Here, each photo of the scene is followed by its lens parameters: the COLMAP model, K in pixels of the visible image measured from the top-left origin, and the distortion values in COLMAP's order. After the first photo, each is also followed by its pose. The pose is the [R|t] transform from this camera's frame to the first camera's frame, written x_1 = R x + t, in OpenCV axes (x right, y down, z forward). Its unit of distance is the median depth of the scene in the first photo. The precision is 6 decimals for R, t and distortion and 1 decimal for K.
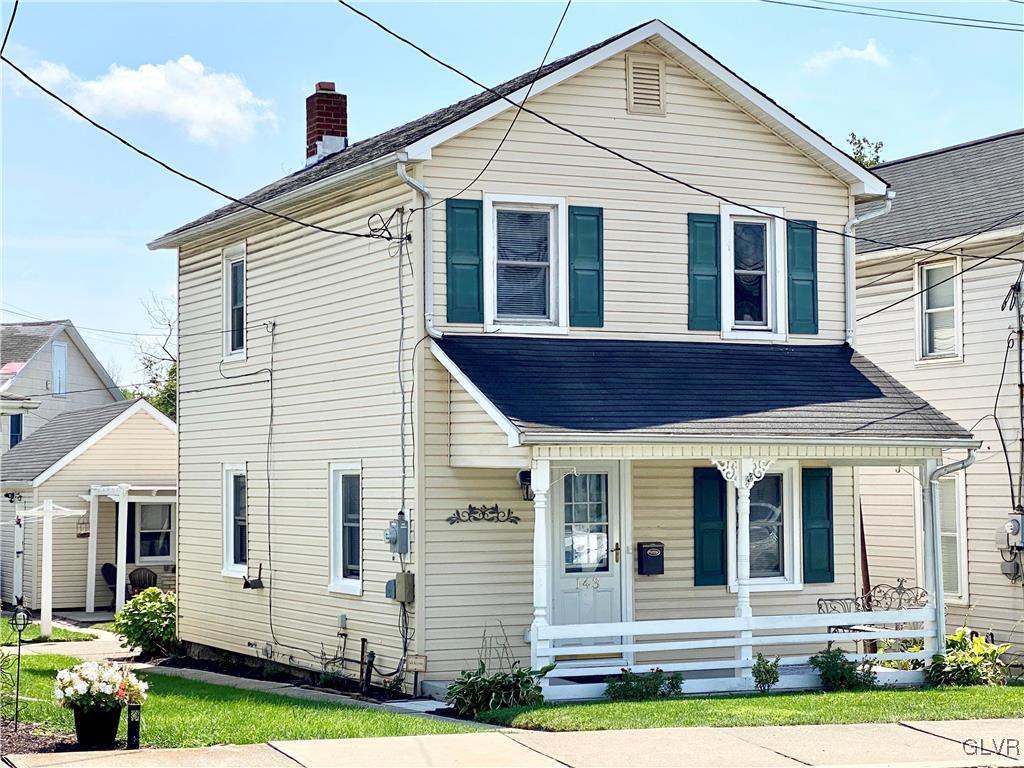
lens RADIAL K [[1910.2, 0, 512.0], [0, 1910.2, 384.0], [0, 0, 1]] dist [0.020119, 0.181739]
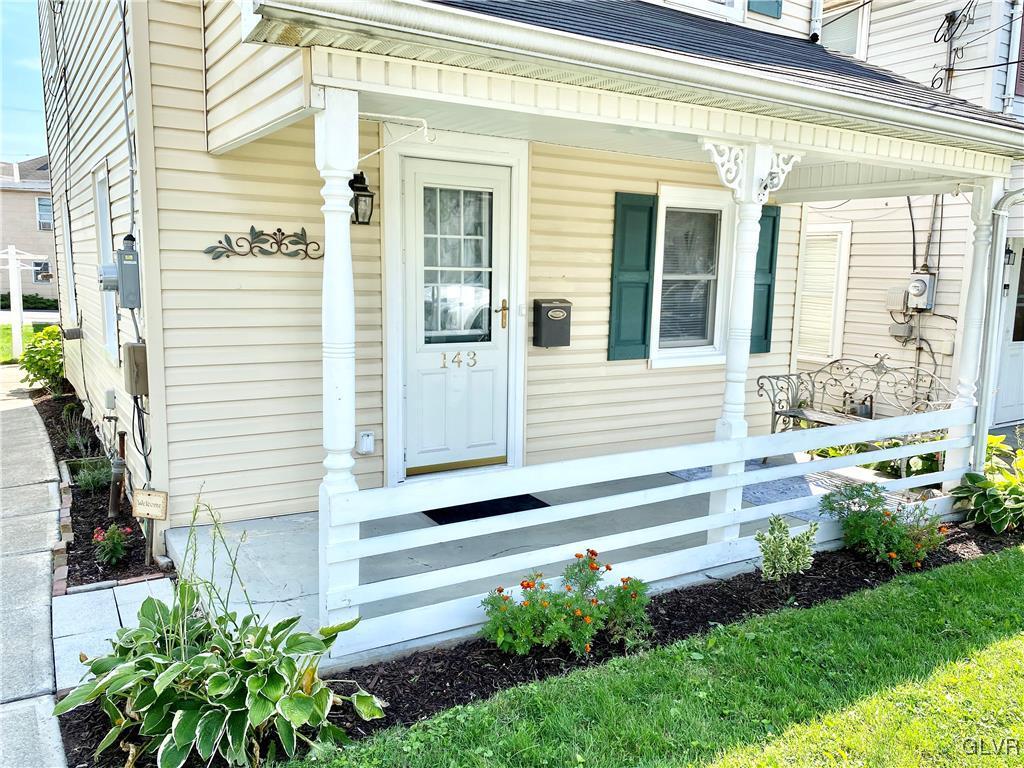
lens RADIAL K [[791.6, 0, 512.0], [0, 791.6, 384.0], [0, 0, 1]] dist [0.085221, -0.007777]
pose [[0.995517, 0.012622, 0.093738, 0.031922], [-0.030726, 0.980463, 0.194288, 0.058086], [-0.089454, -0.196298, 0.976455, 0.721263]]
